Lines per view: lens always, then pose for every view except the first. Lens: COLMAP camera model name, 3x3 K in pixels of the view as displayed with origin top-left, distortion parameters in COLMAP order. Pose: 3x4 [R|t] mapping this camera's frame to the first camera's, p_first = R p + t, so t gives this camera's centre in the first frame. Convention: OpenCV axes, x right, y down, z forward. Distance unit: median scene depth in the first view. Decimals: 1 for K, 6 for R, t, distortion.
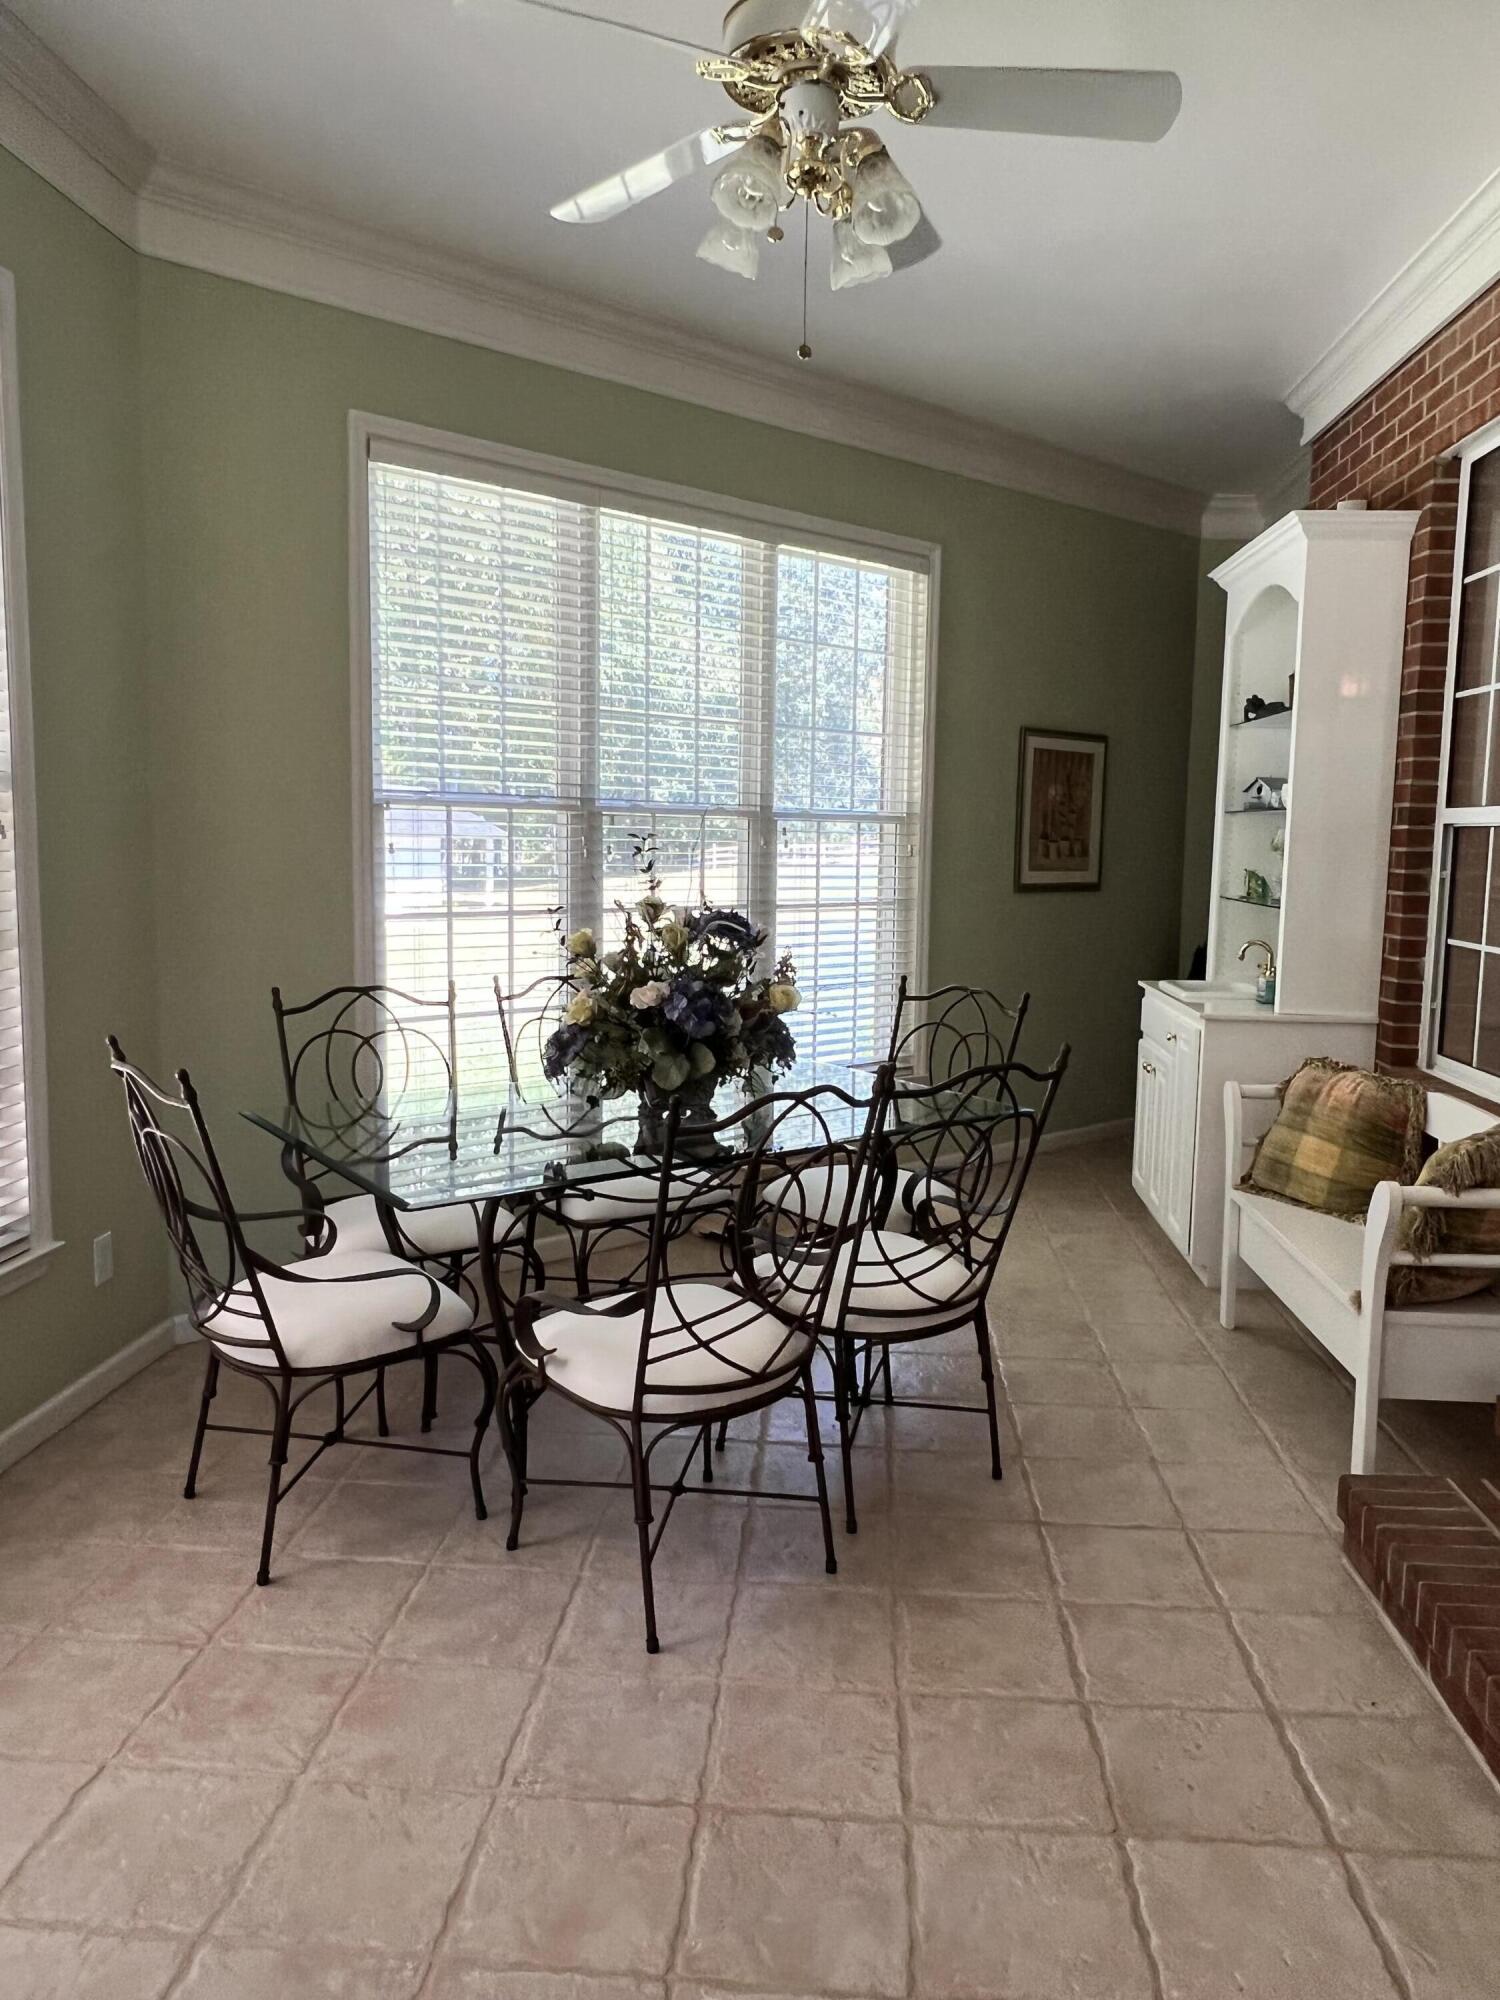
lens RADIAL K [[1344.6, 0, 750.0], [0, 1344.6, 1000.0], [0, 0, 1]] dist [0.003452, 0.000979]
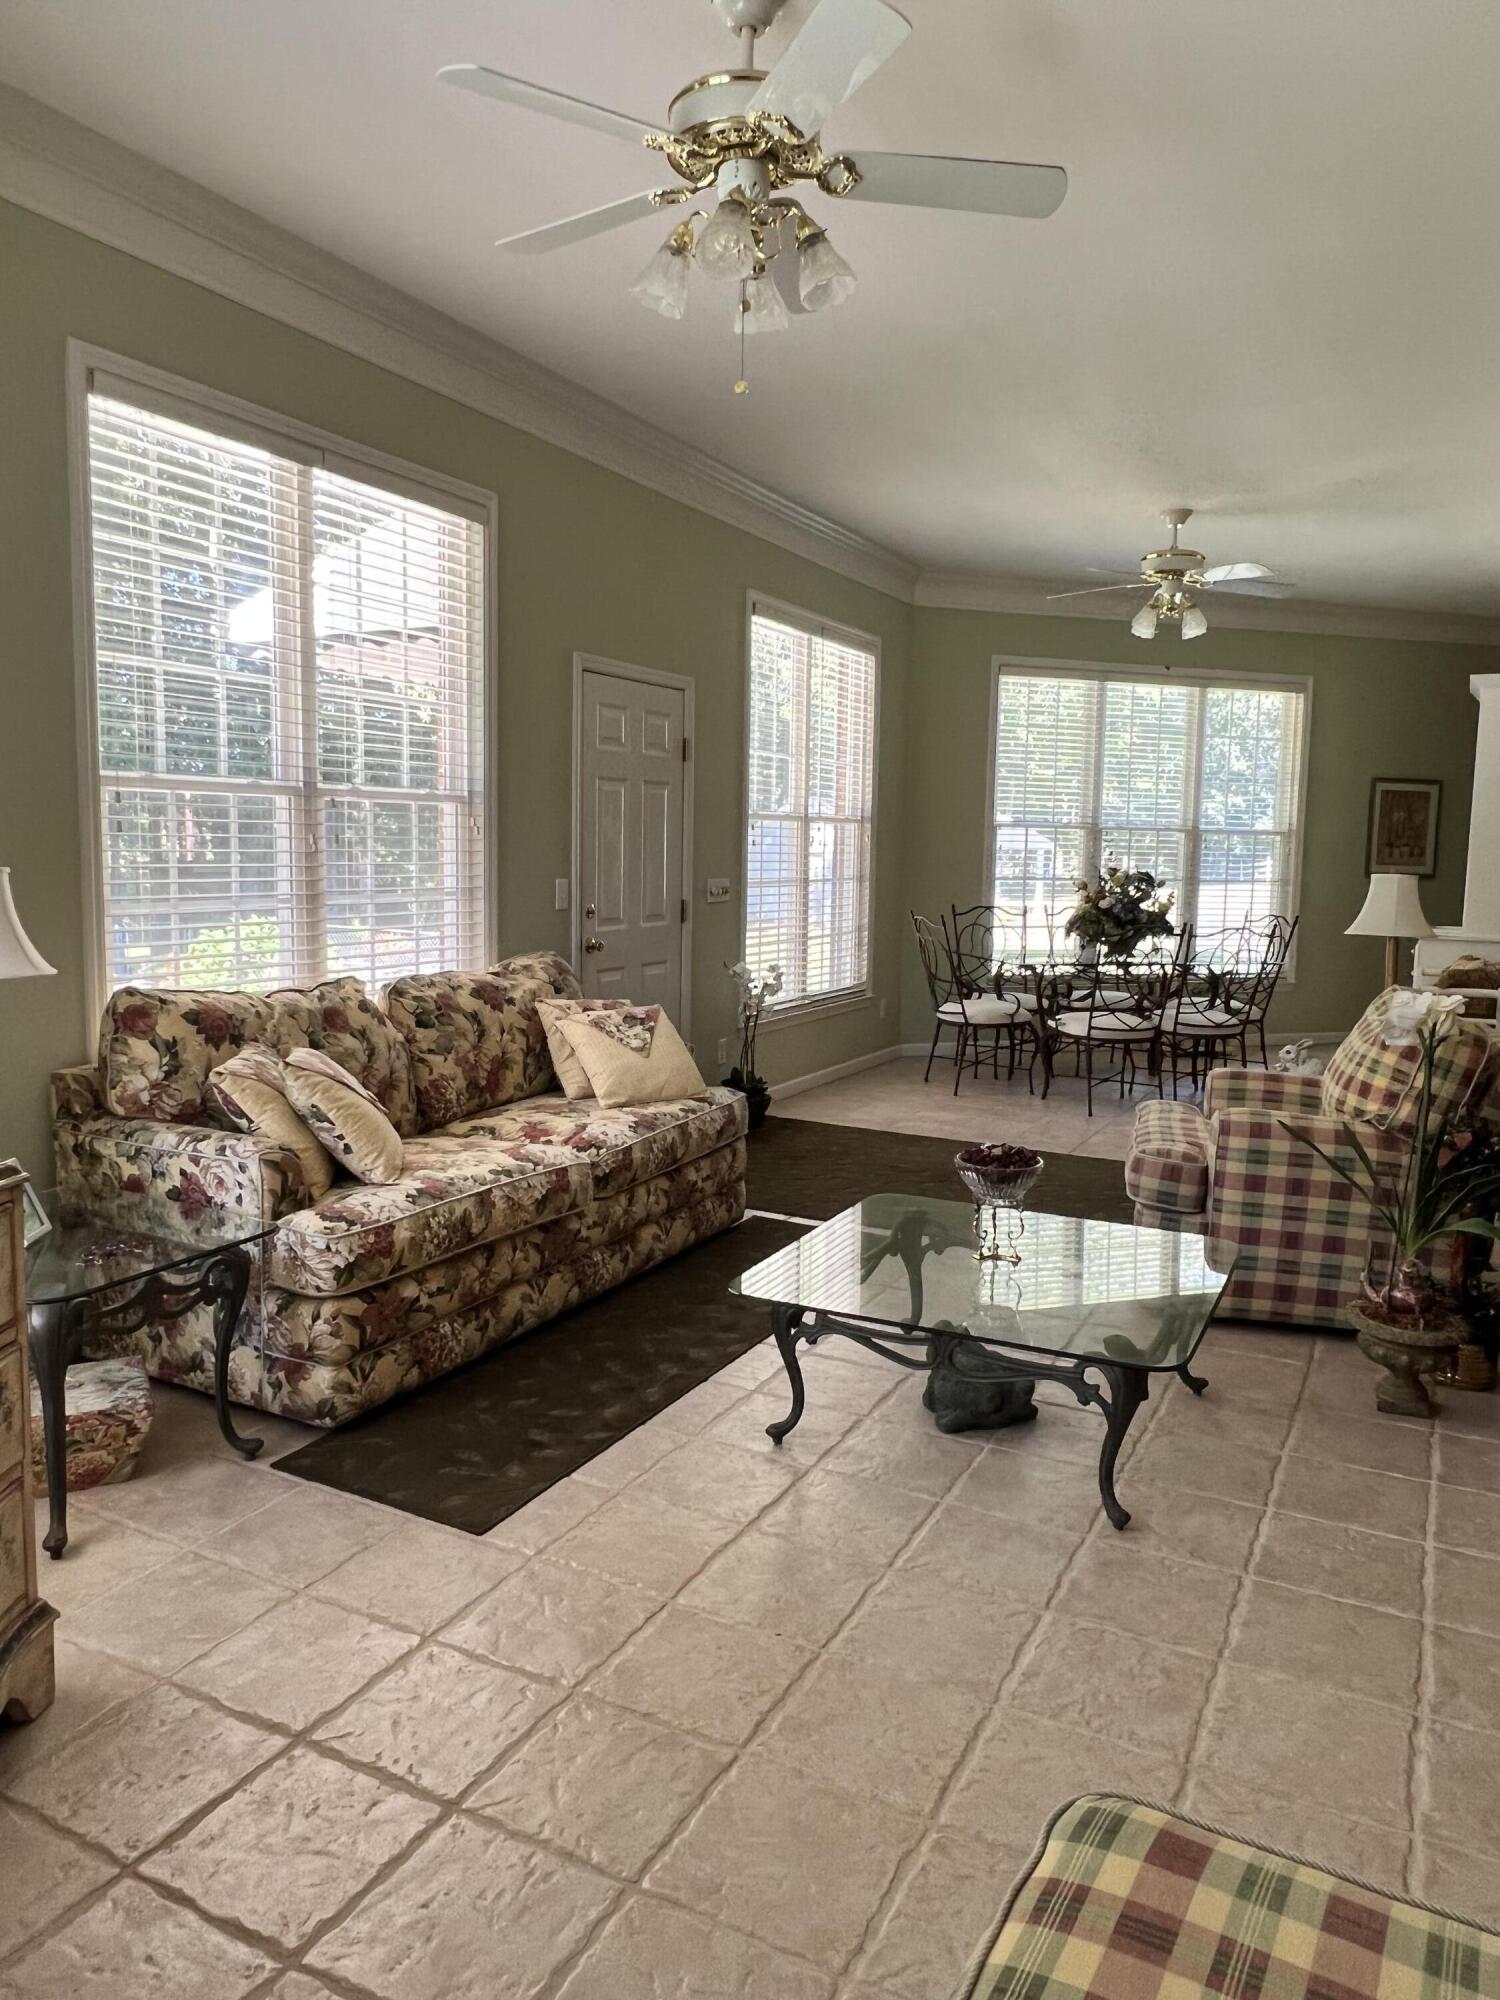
lens RADIAL K [[1344.6, 0, 750.0], [0, 1344.6, 1000.0], [0, 0, 1]] dist [0.003452, 0.000979]
pose [[0.921366, 0.047317, -0.385805, 0.180377], [-0.051261, 0.998685, 0.000062, 0.131704], [0.385301, 0.019720, 0.922580, -0.984786]]
